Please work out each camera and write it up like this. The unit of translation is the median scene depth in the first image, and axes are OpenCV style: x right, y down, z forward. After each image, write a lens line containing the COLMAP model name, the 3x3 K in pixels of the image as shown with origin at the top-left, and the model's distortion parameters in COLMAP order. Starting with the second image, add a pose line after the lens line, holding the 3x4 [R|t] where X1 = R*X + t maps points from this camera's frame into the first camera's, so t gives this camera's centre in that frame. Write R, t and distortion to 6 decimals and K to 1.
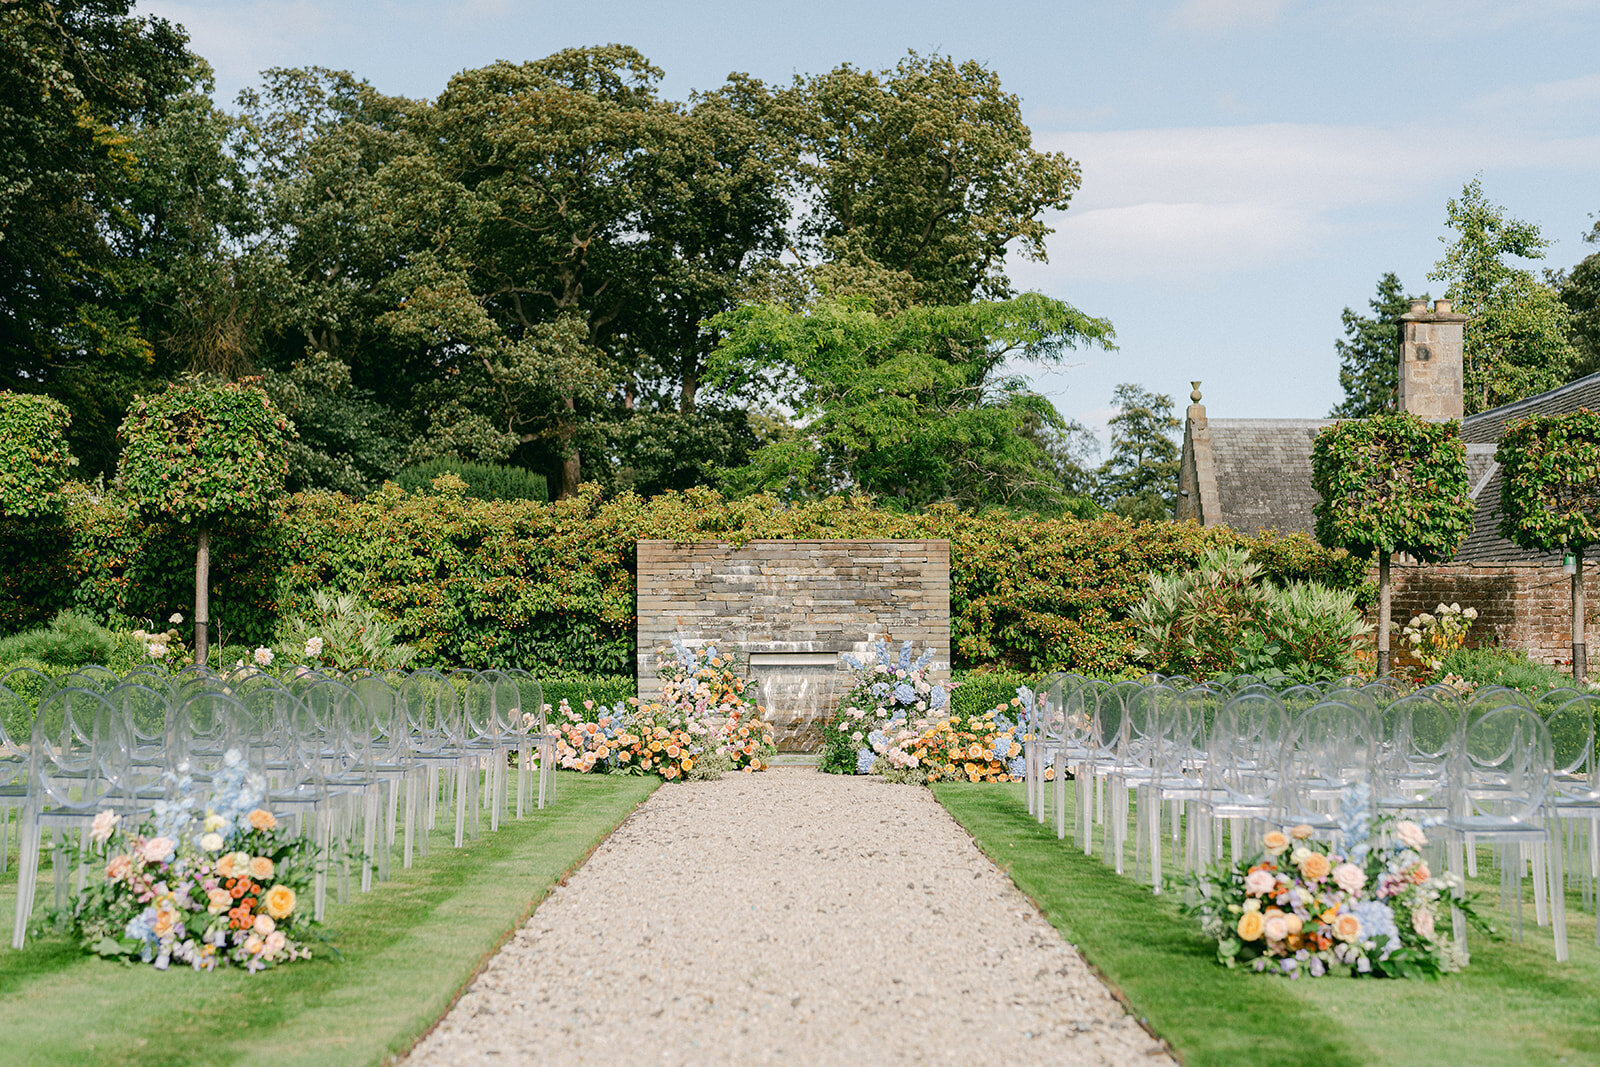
lens RADIAL K [[2222.7, 0, 797.2], [0, 2222.7, 628.3], [0, 0, 1]] dist [-0.008824, 0.162088]
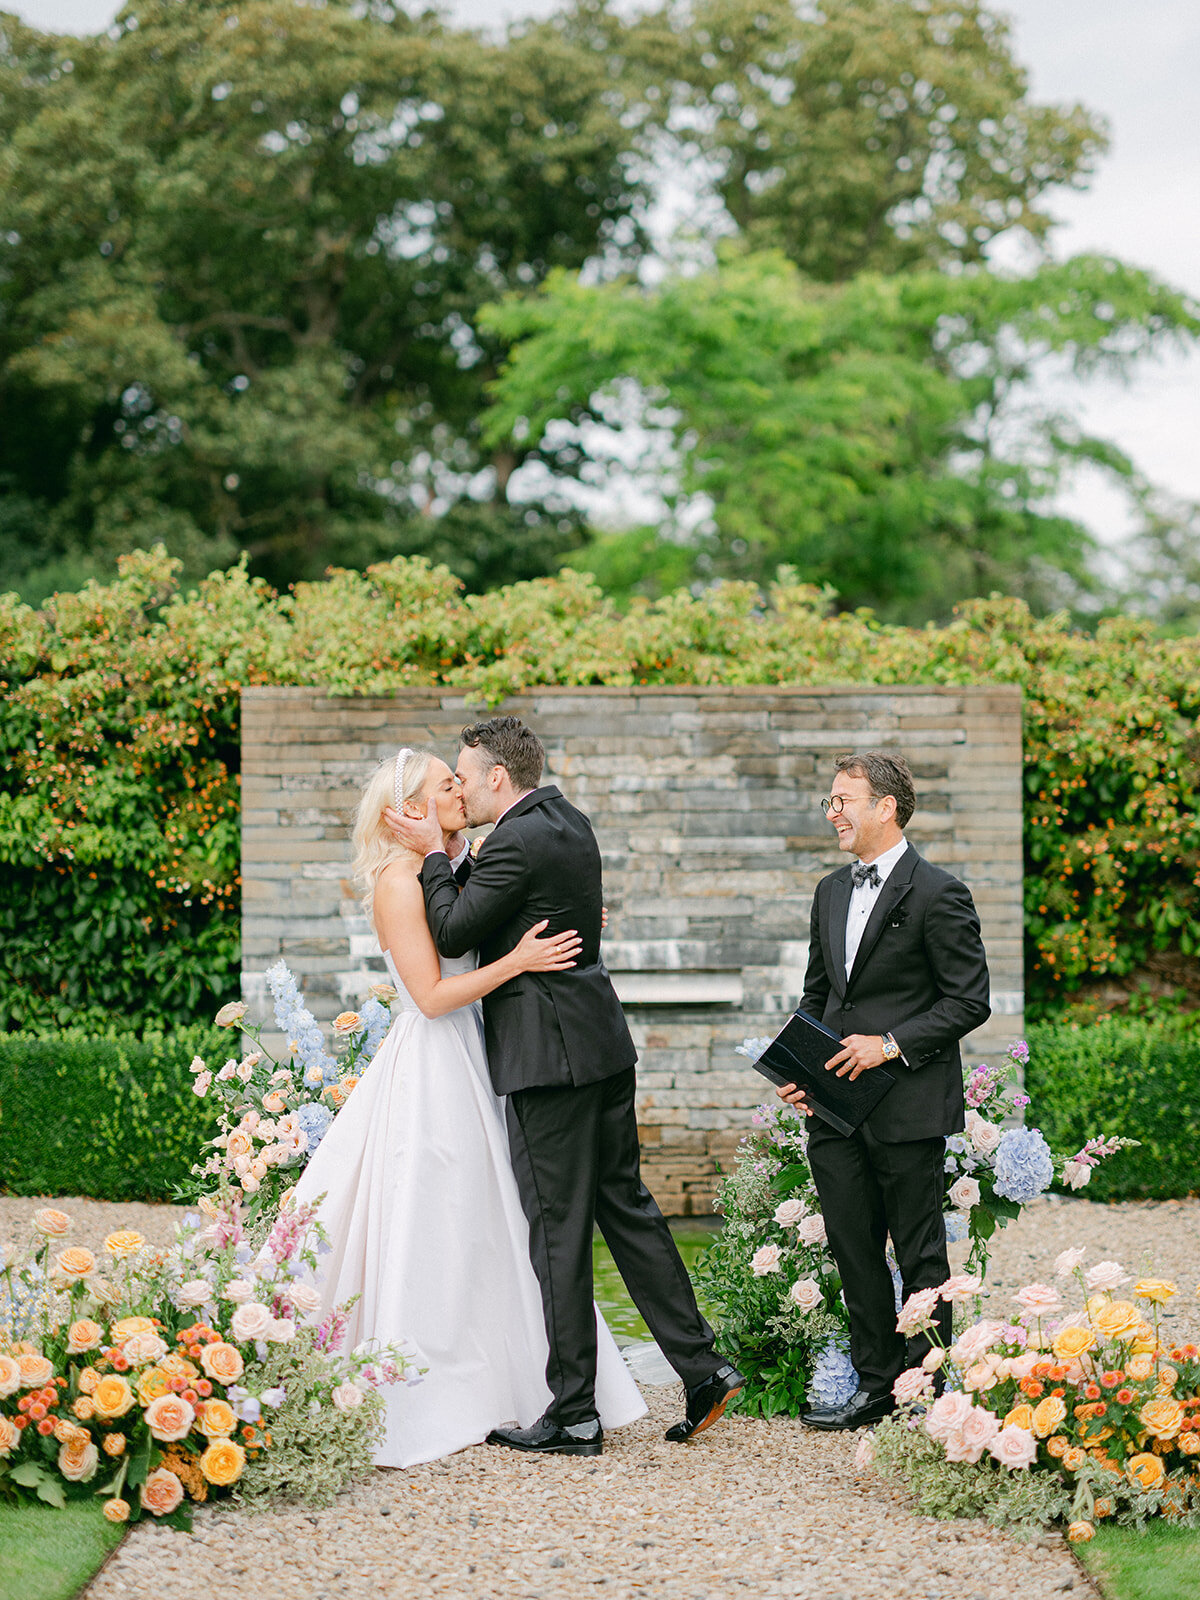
lens RADIAL K [[3018.0, 0, 600.0], [0, 3018.0, 800.0], [0, 0, 1]] dist [0.022027, -0.070089]
pose [[0.999692, -0.000431, -0.024796, 0.006173], [0.000200, 0.999956, -0.009350, -0.014330], [0.024799, 0.009342, 0.999649, 0.451379]]
